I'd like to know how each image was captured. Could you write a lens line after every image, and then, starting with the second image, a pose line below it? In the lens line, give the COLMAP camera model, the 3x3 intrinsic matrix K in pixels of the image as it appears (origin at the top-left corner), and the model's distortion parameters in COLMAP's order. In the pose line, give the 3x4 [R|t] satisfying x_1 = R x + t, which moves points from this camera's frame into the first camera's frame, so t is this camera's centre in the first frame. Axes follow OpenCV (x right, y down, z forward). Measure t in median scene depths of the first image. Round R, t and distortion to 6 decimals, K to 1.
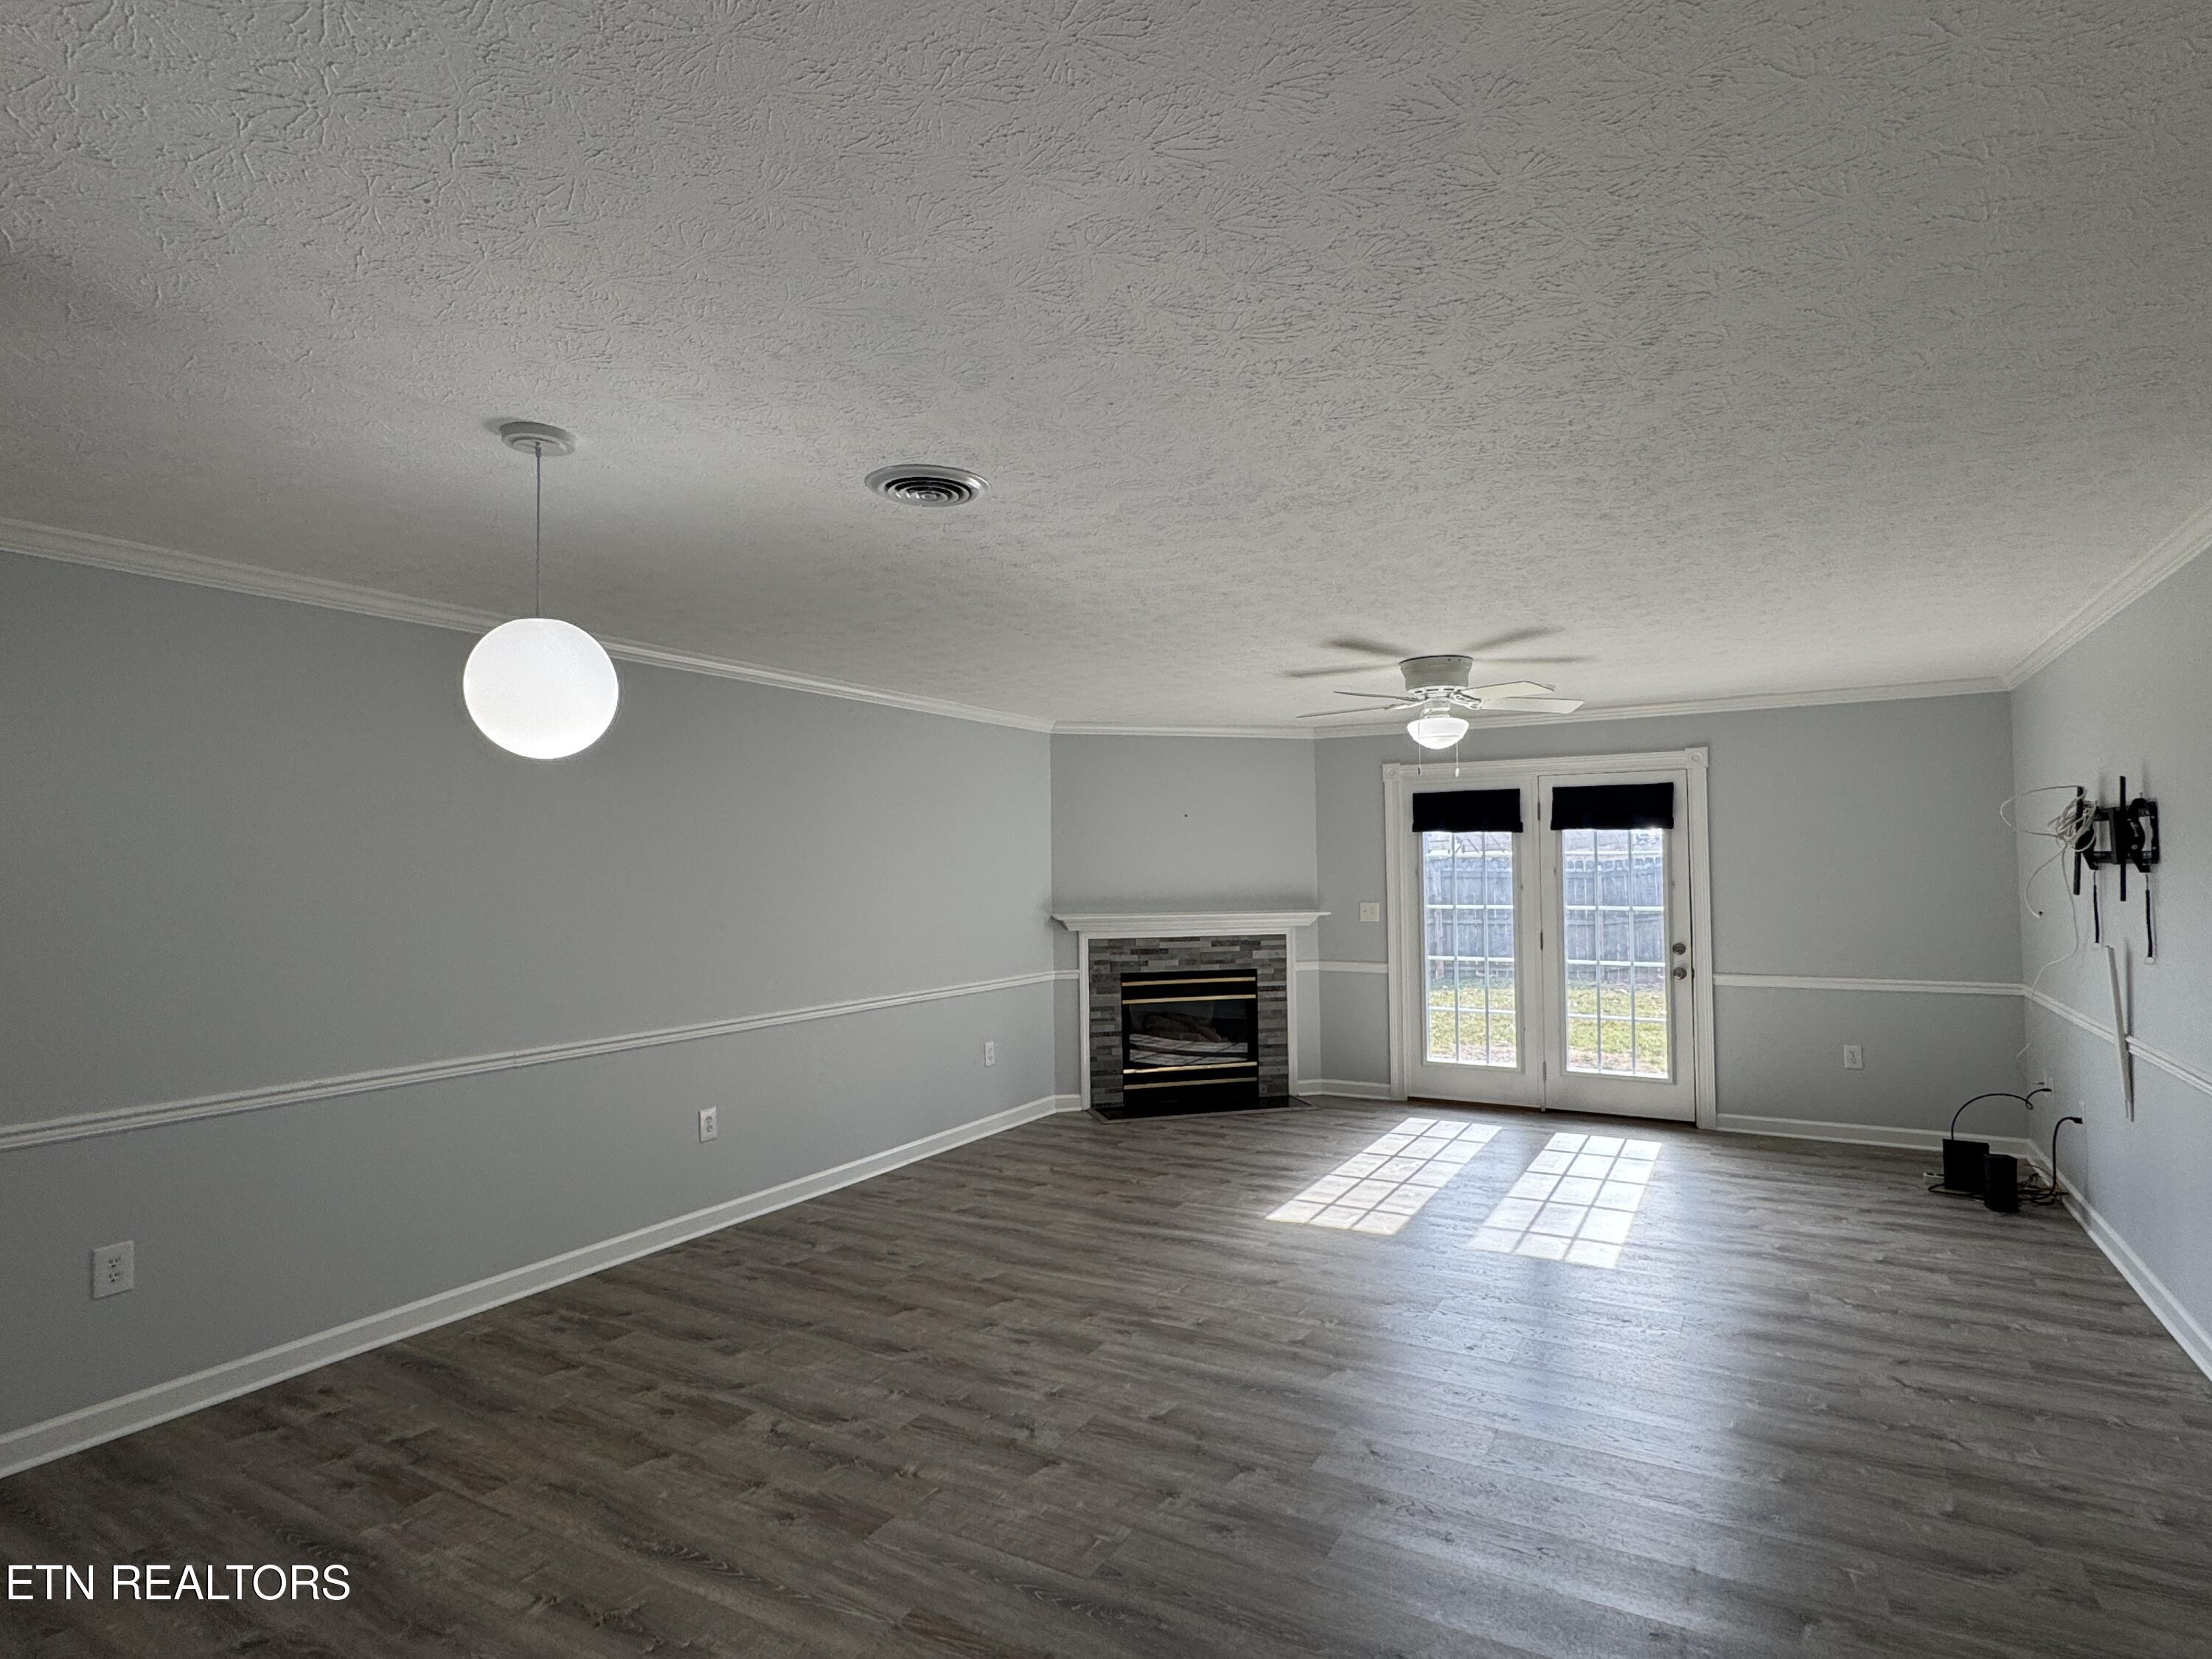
lens RADIAL K [[1162.7, 0, 1107.2], [0, 1162.7, 829.4], [0, 0, 1]] dist [-0.001032, -0.000315]
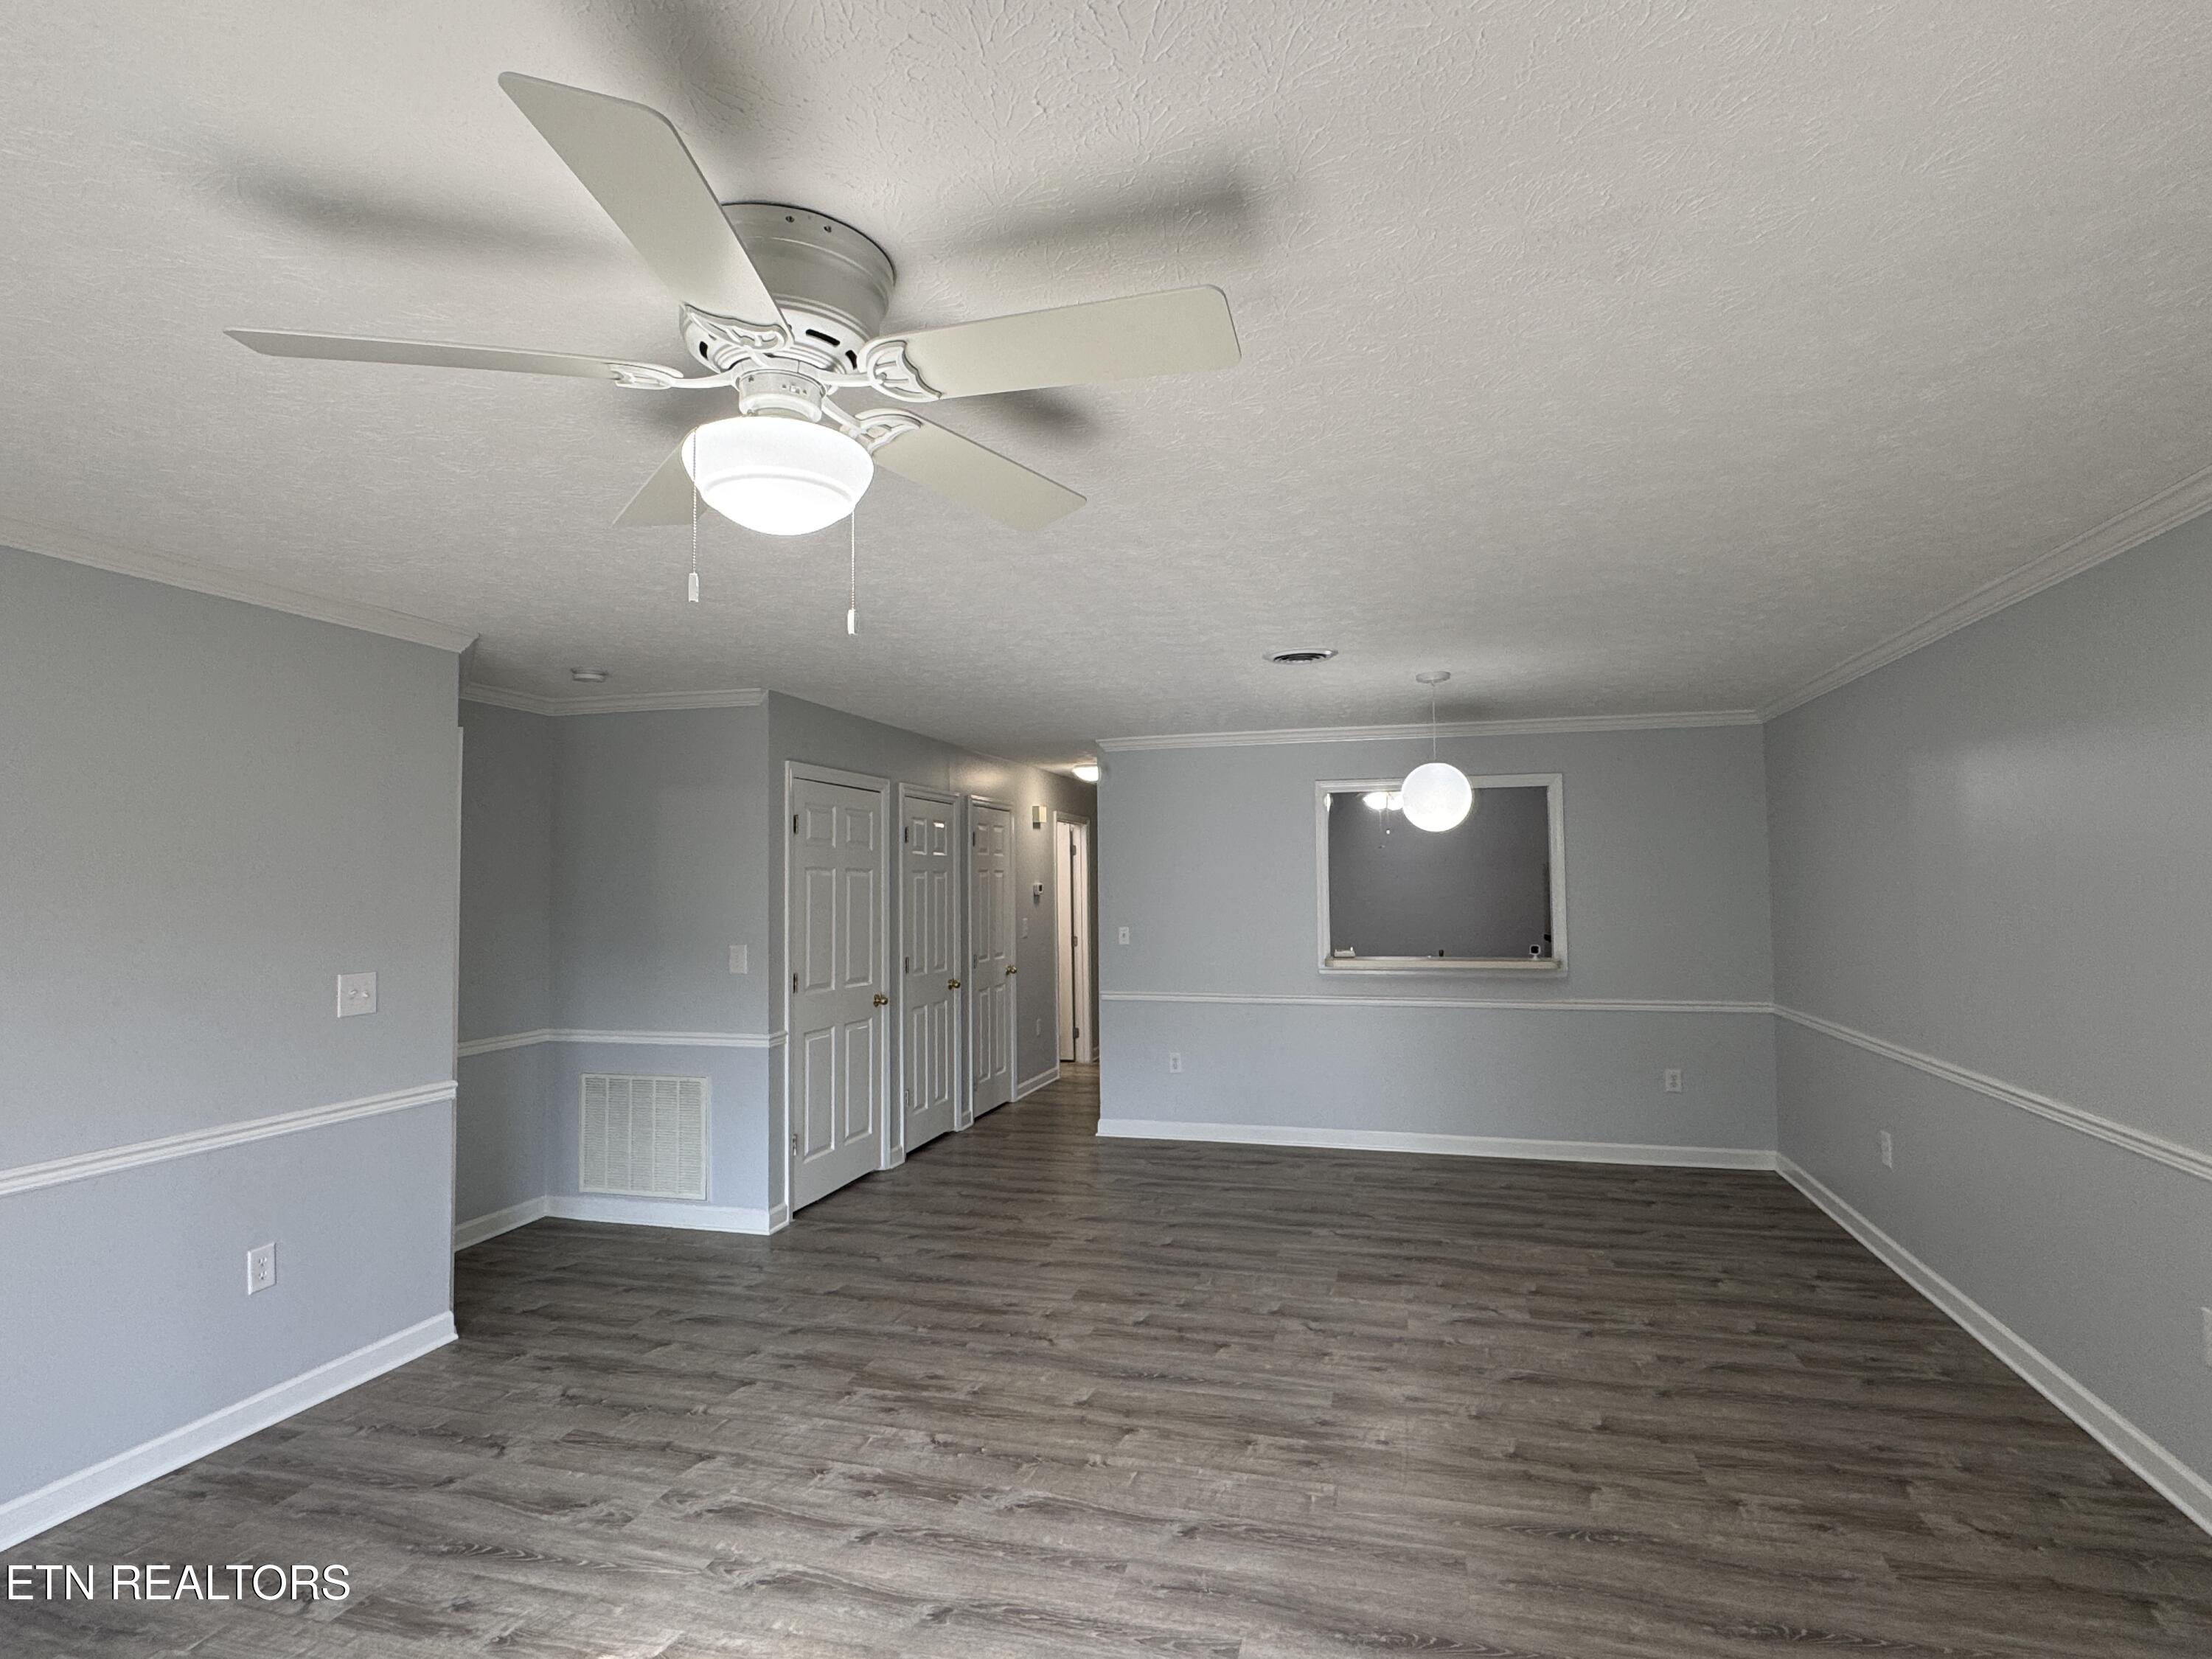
lens RADIAL K [[1162.7, 0, 1107.0], [0, 1162.7, 829.5], [0, 0, 1]] dist [-0.001032, -0.000315]
pose [[-0.967486, 0.008404, -0.252783, 0.428039], [0.028697, 0.996641, -0.076700, 0.055343], [0.251290, -0.081460, -0.964478, 2.020186]]
